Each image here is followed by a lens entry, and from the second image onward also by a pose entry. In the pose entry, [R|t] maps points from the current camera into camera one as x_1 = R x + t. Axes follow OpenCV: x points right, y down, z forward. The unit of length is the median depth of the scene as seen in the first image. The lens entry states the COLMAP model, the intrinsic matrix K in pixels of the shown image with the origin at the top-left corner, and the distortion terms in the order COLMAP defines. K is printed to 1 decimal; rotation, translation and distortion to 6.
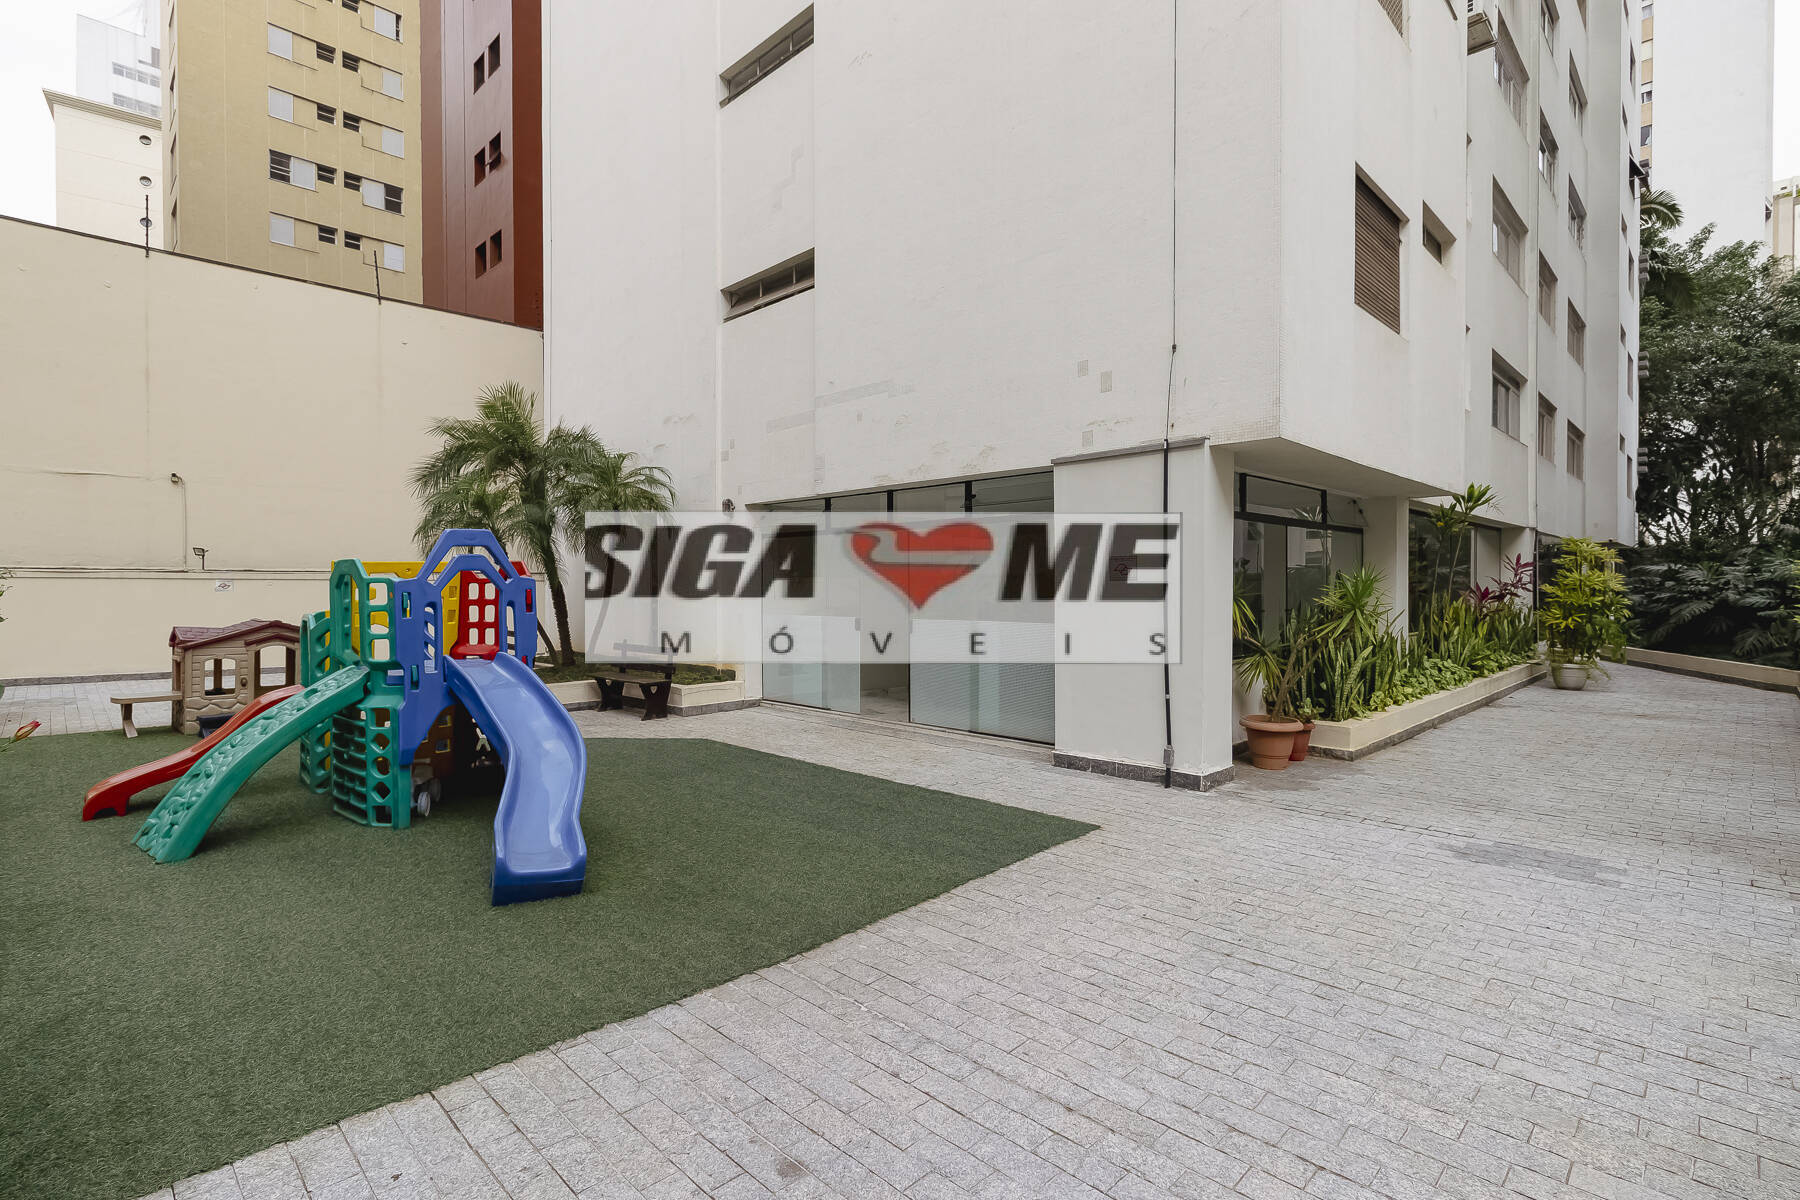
lens RADIAL K [[842.2, 0, 900.0], [0, 842.2, 600.0], [0, 0, 1]] dist [0.018644, 0.001292]
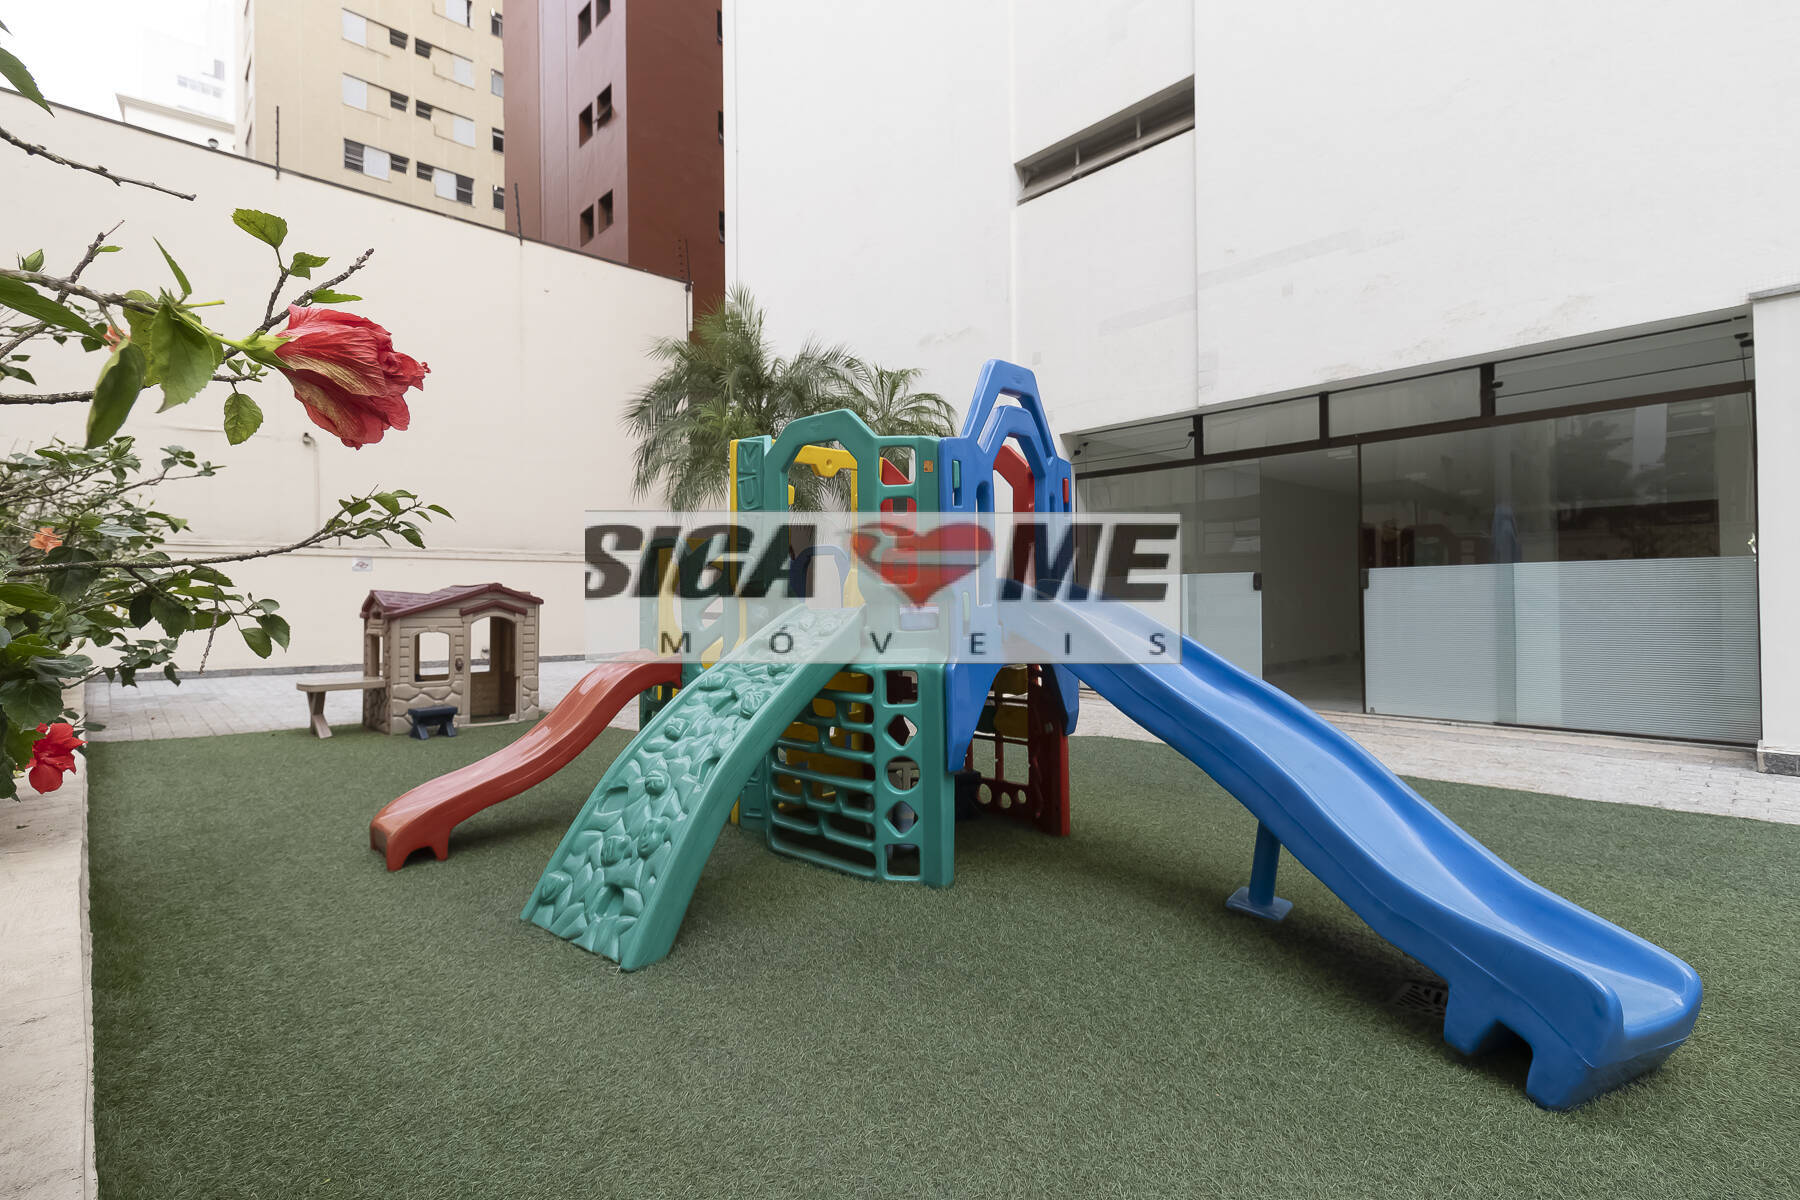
lens RADIAL K [[835.2, 0, 900.0], [0, 835.2, 600.0], [0, 0, 1]] dist [0.017298, -0.000380]
pose [[0.999589, -0.011719, -0.026162, -0.287890], [0.011442, 0.999877, -0.010719, 0.041616], [0.026285, 0.010415, 0.999600, 0.214947]]
